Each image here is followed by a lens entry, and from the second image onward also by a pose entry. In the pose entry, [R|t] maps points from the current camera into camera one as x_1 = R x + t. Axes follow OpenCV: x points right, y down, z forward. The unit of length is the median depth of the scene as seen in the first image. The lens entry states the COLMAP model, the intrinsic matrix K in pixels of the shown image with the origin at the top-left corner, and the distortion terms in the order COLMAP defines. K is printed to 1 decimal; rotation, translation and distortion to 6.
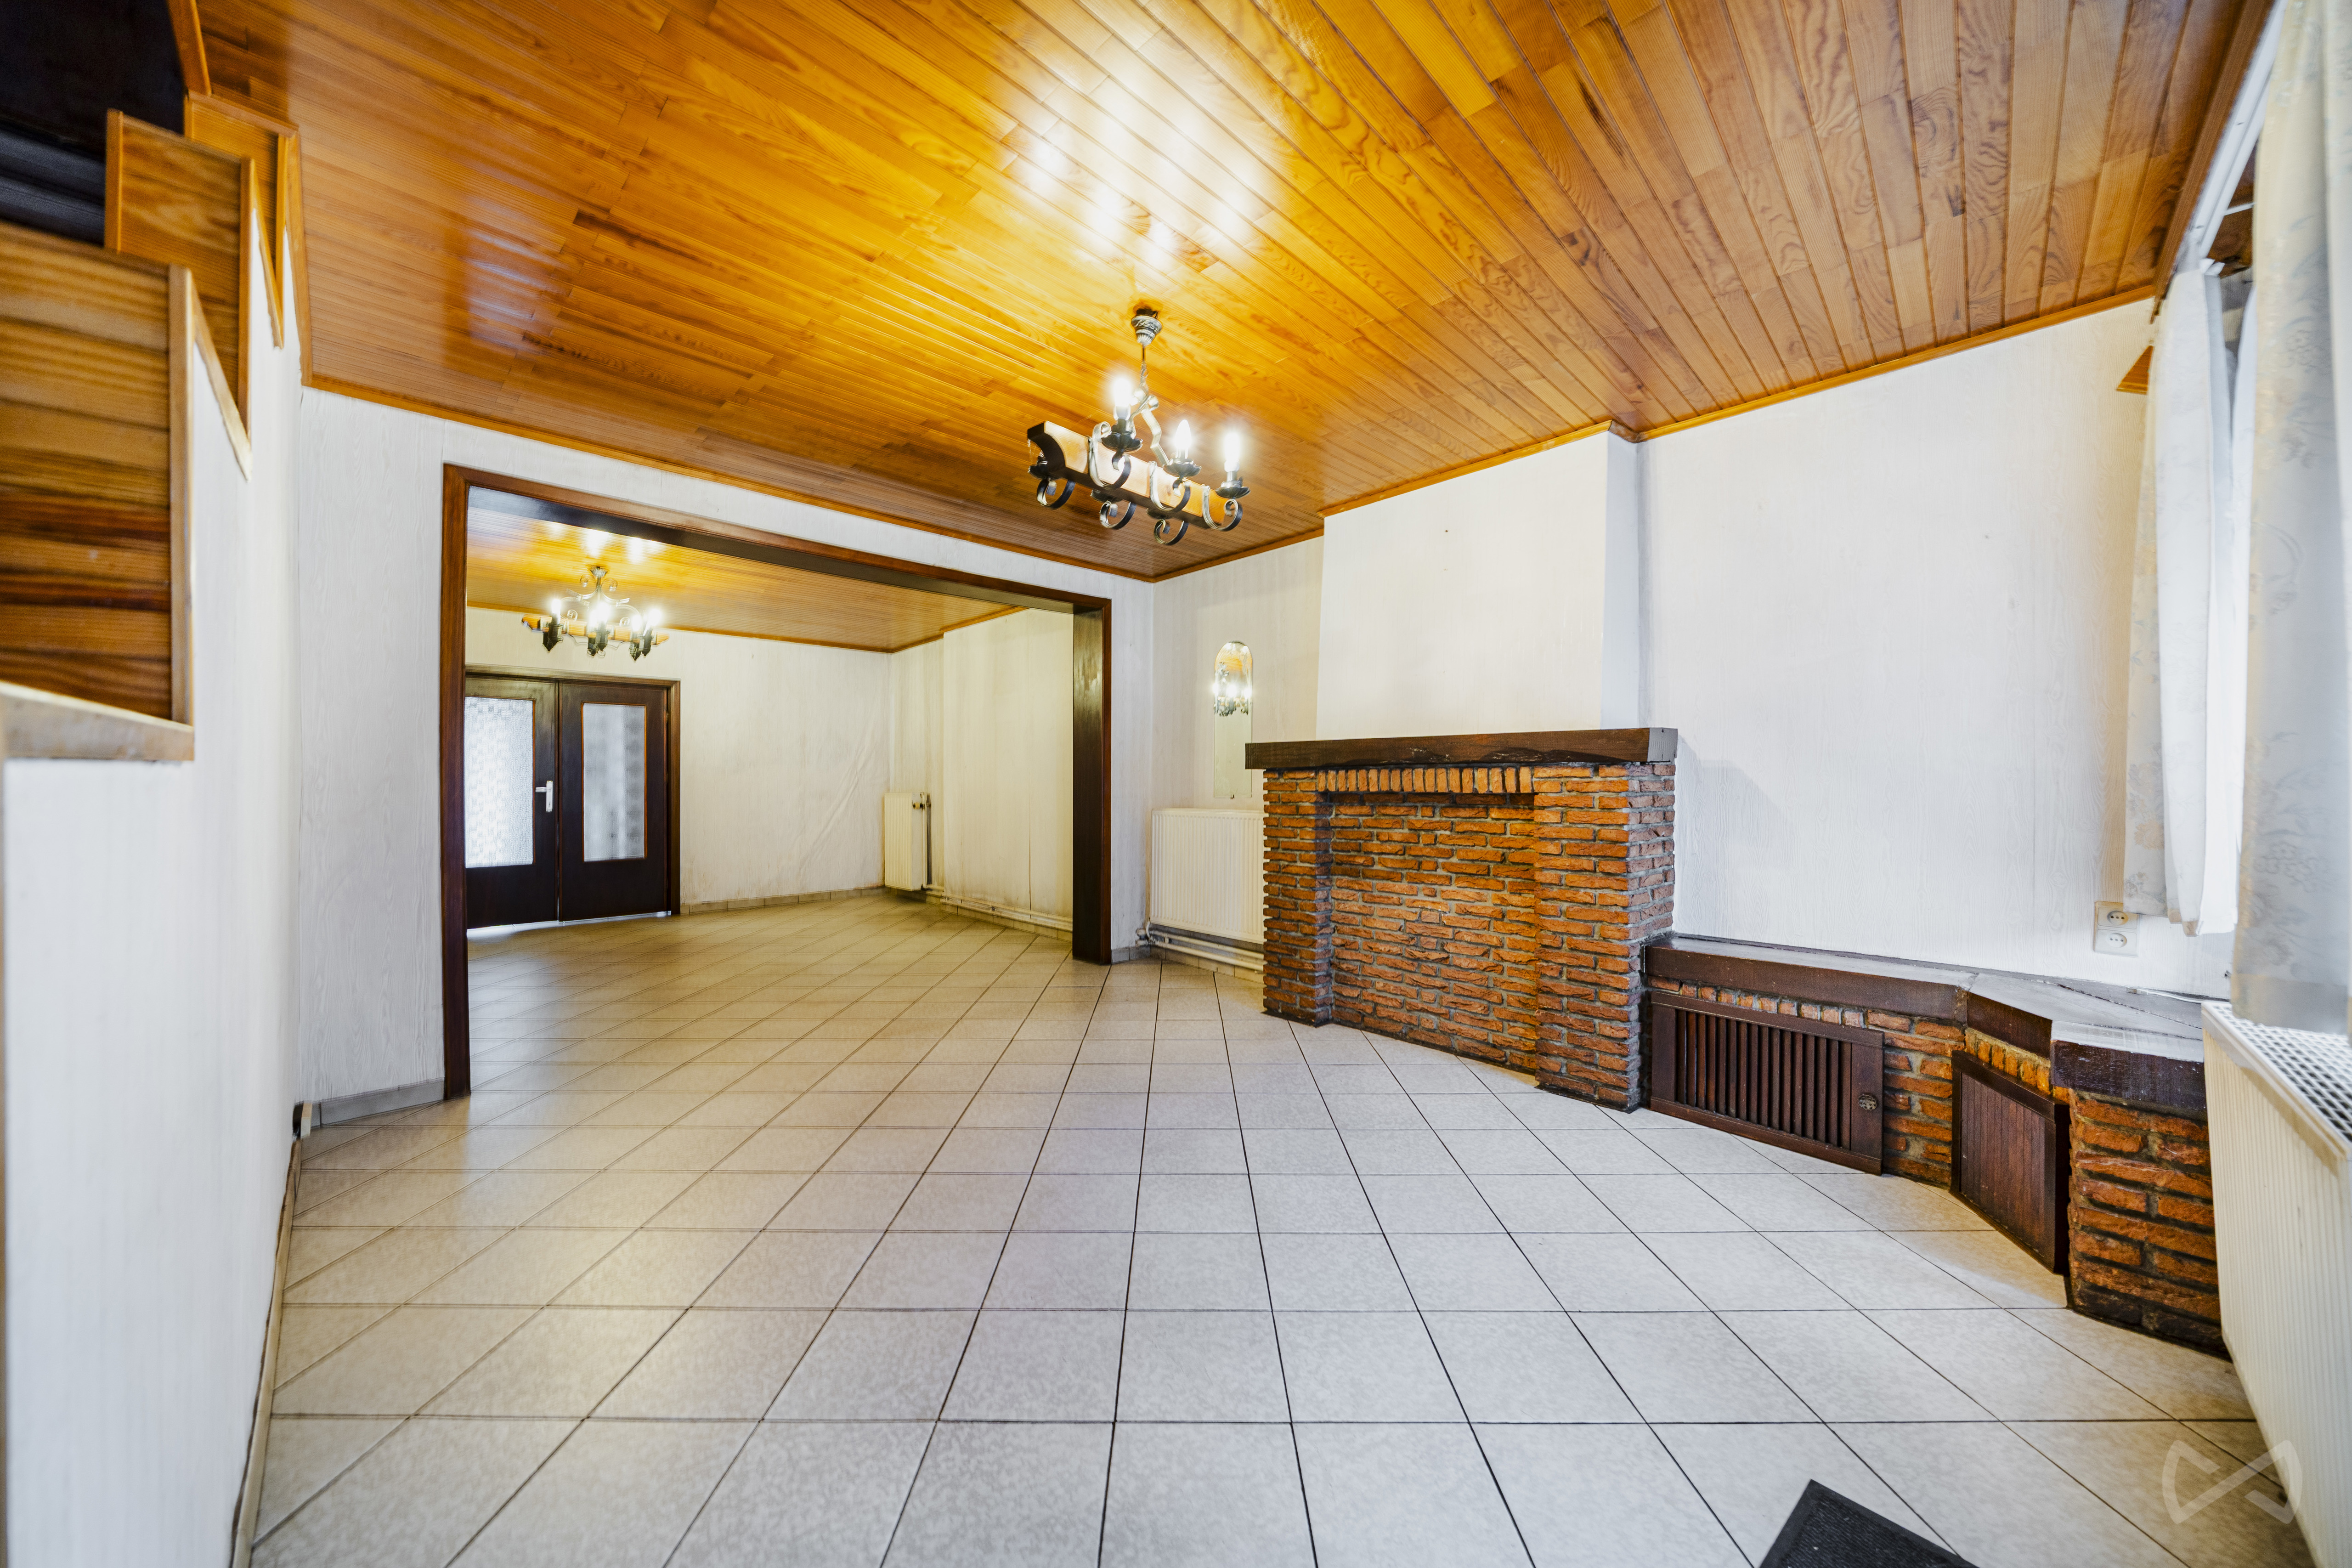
lens RADIAL K [[817.3, 0, 1160.9], [0, 817.3, 779.8], [0, 0, 1]] dist [0.000900, -0.000374]
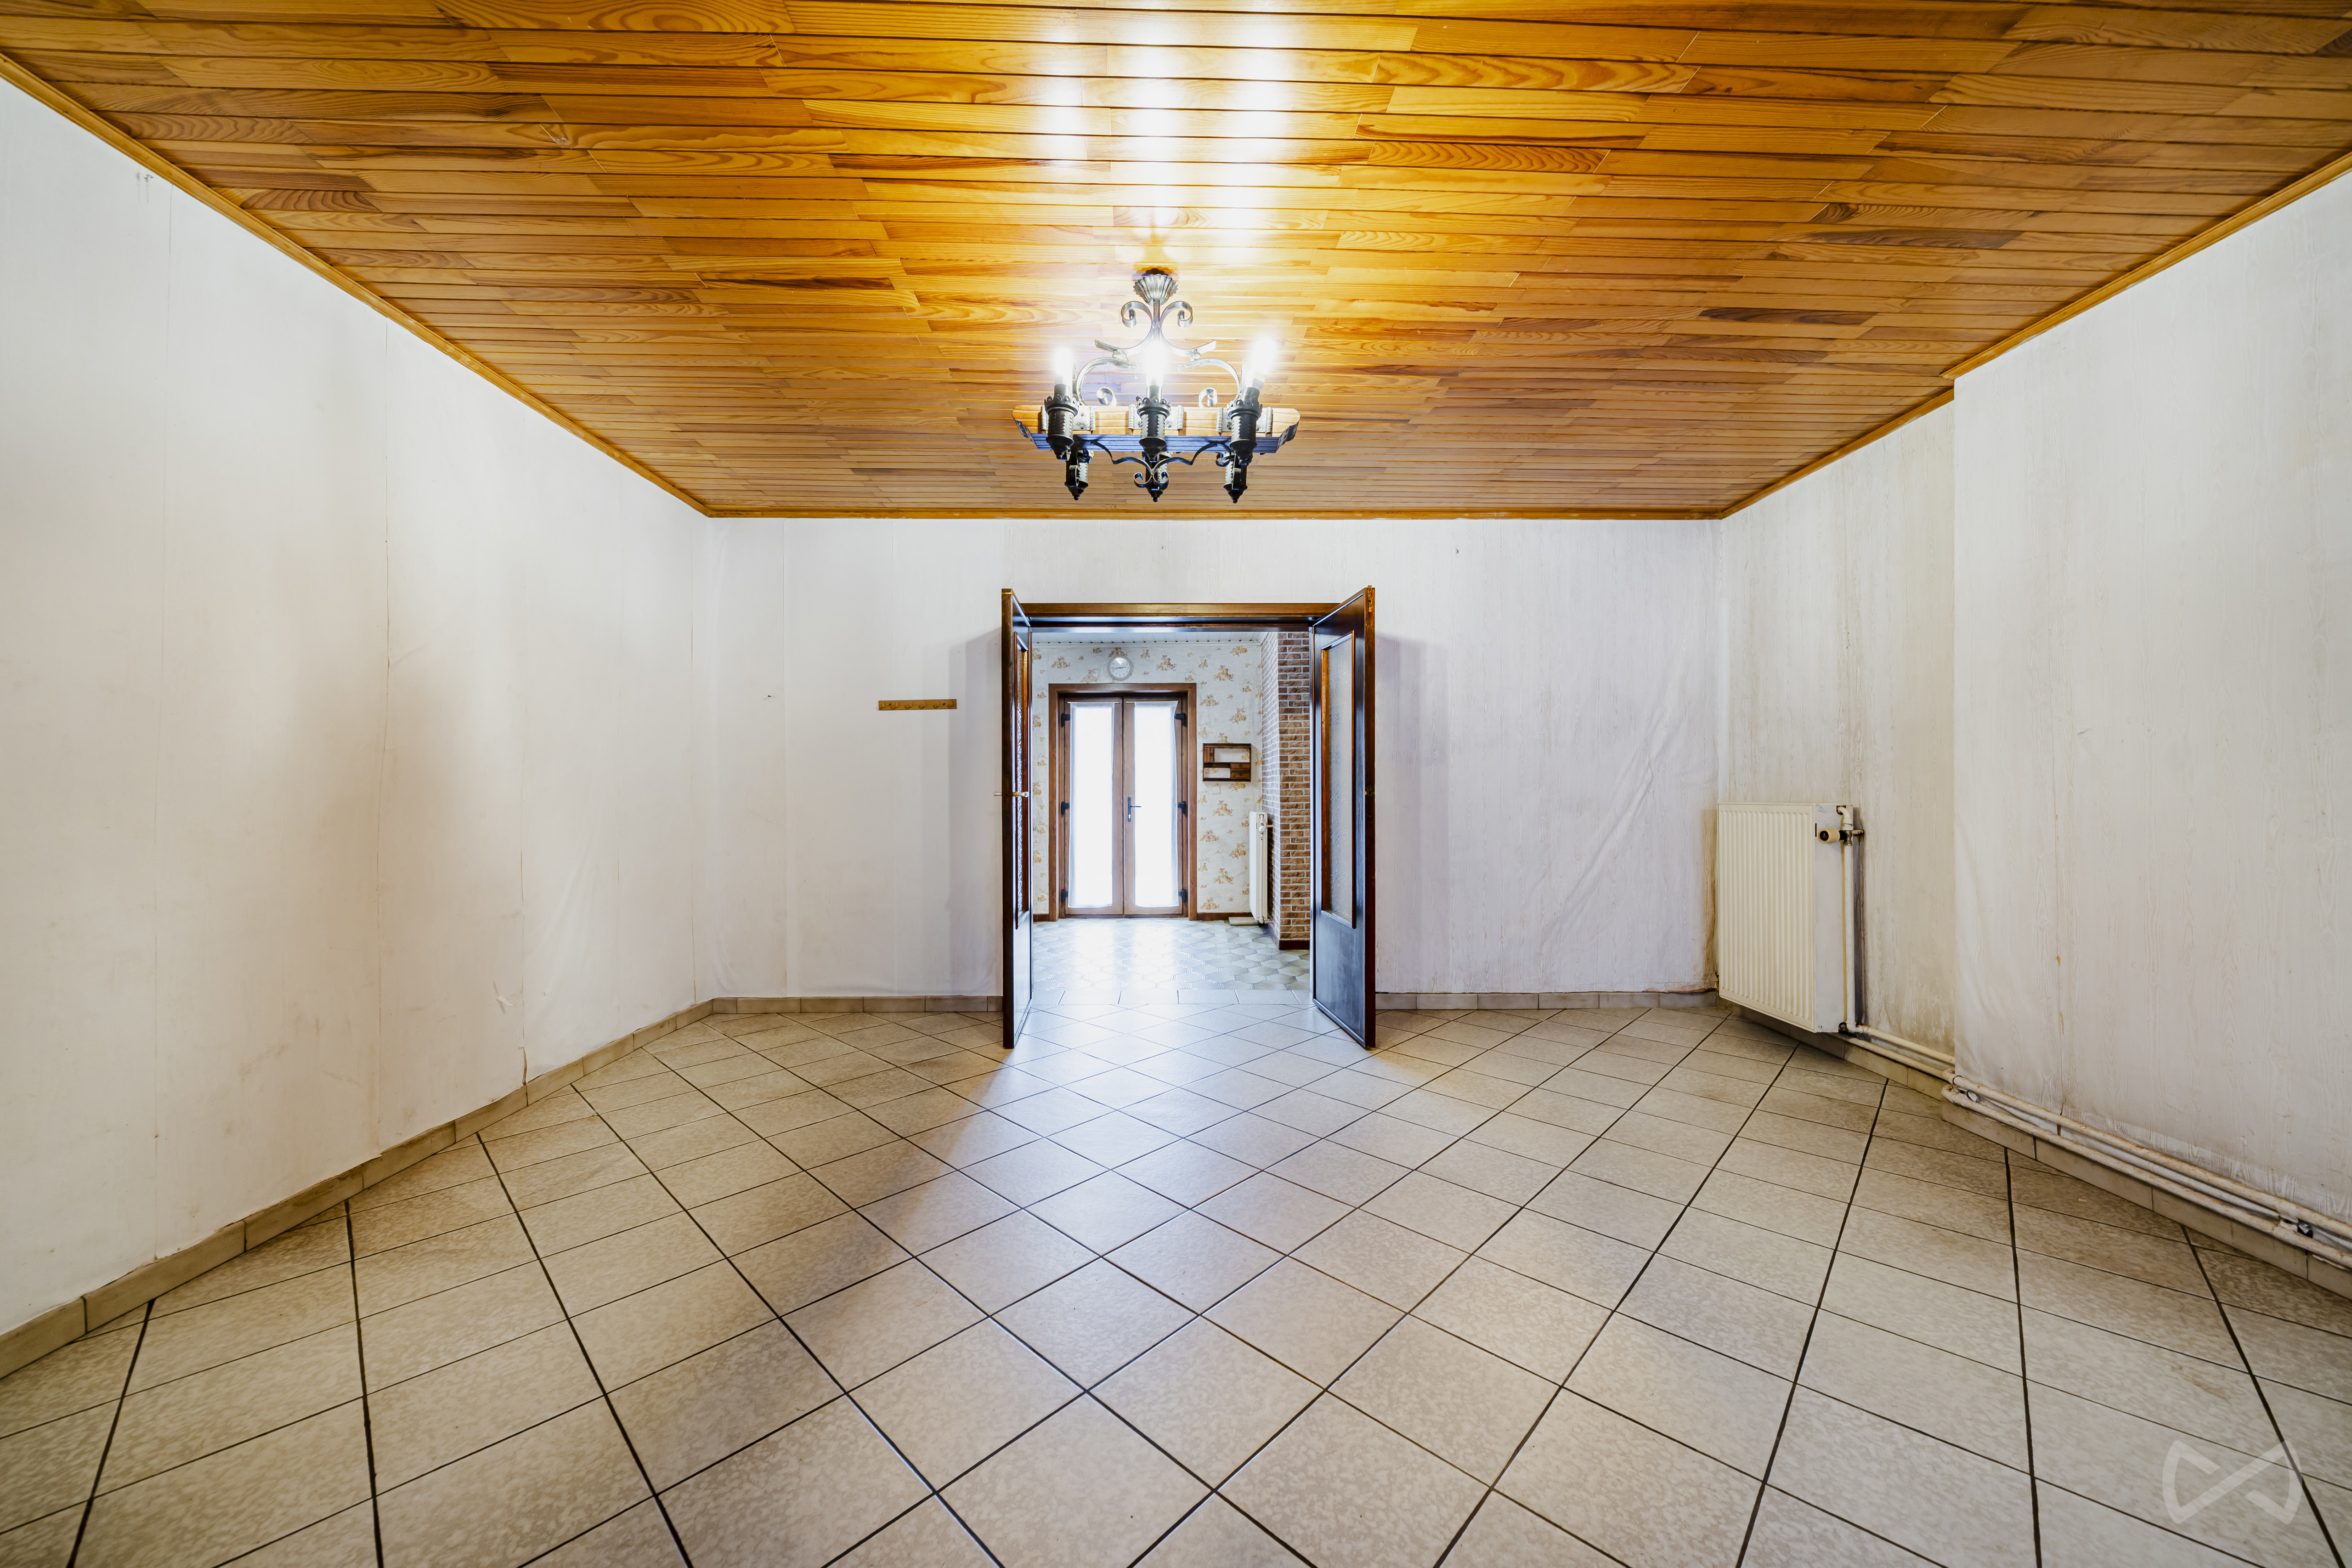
lens RADIAL K [[817.3, 0, 1185.6], [0, 817.3, 784.1], [0, 0, 1]] dist [0.000900, -0.000374]
pose [[0.735260, -0.002552, -0.677781, -0.297779], [0.002833, 0.999996, -0.000692, 0.005629], [0.677780, -0.001411, 0.735264, 0.537120]]
